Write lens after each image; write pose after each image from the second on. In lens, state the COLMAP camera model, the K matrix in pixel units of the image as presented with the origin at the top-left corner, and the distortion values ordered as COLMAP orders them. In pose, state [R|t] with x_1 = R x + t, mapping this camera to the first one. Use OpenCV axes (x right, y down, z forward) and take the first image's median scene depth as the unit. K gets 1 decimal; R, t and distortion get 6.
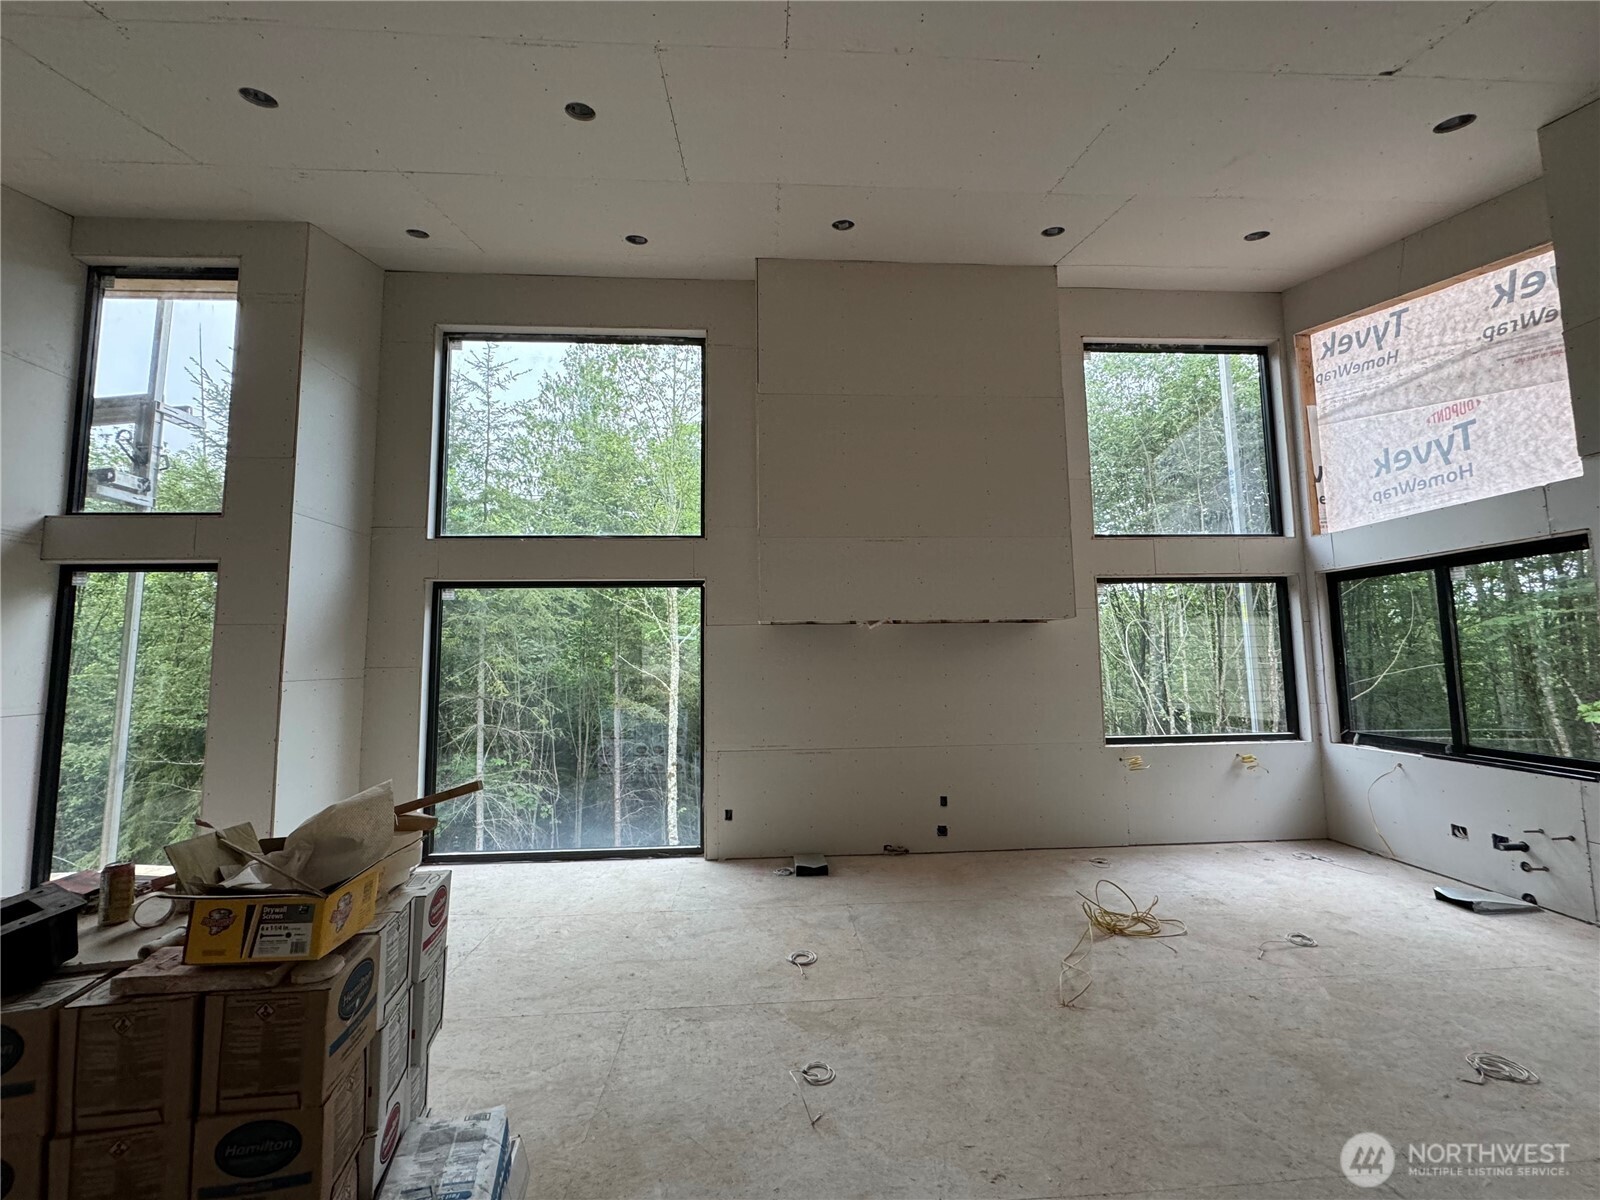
lens RADIAL K [[635.3, 0, 800.0], [0, 635.3, 600.0], [0, 0, 1]] dist [0.000556, 0.000269]
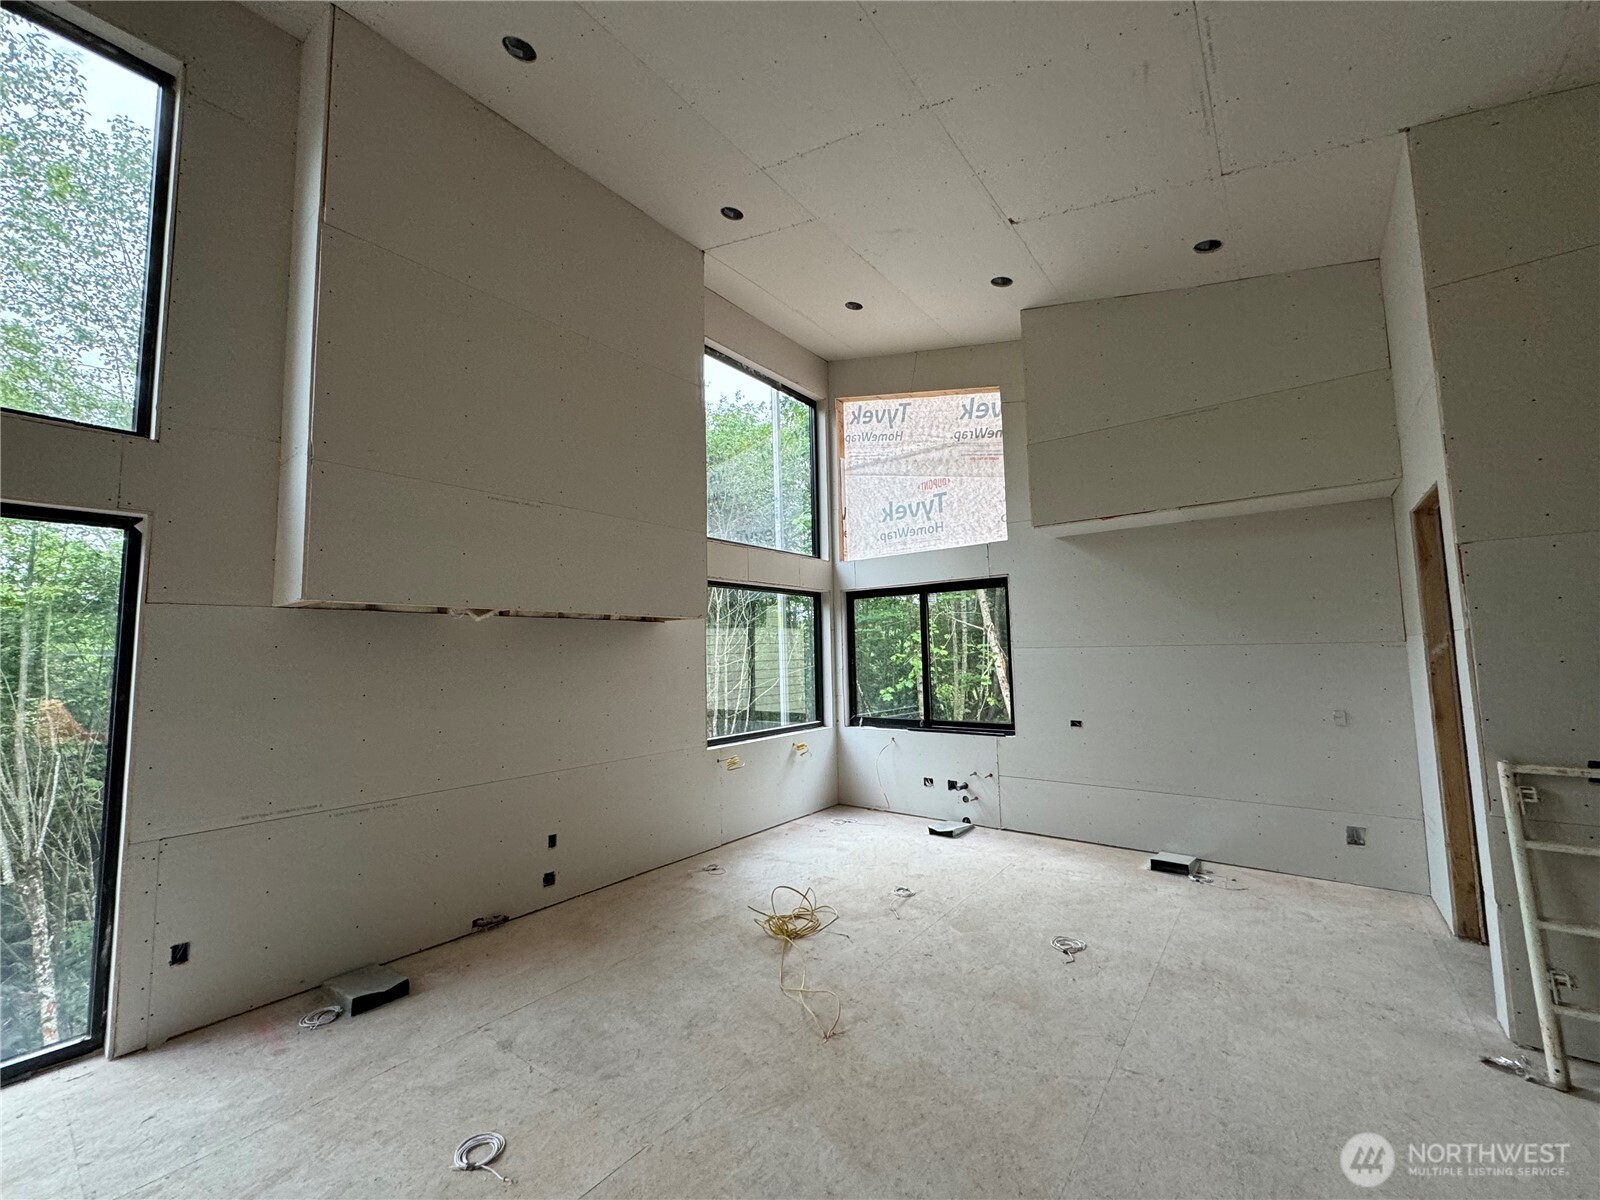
lens RADIAL K [[635.3, 0, 800.0], [0, 635.3, 600.0], [0, 0, 1]] dist [0.000556, 0.000269]
pose [[0.658481, 0.065955, 0.749702, -0.199654], [-0.057213, 0.997657, -0.037517, 0.029725], [-0.750419, -0.018189, 0.660712, 0.264505]]
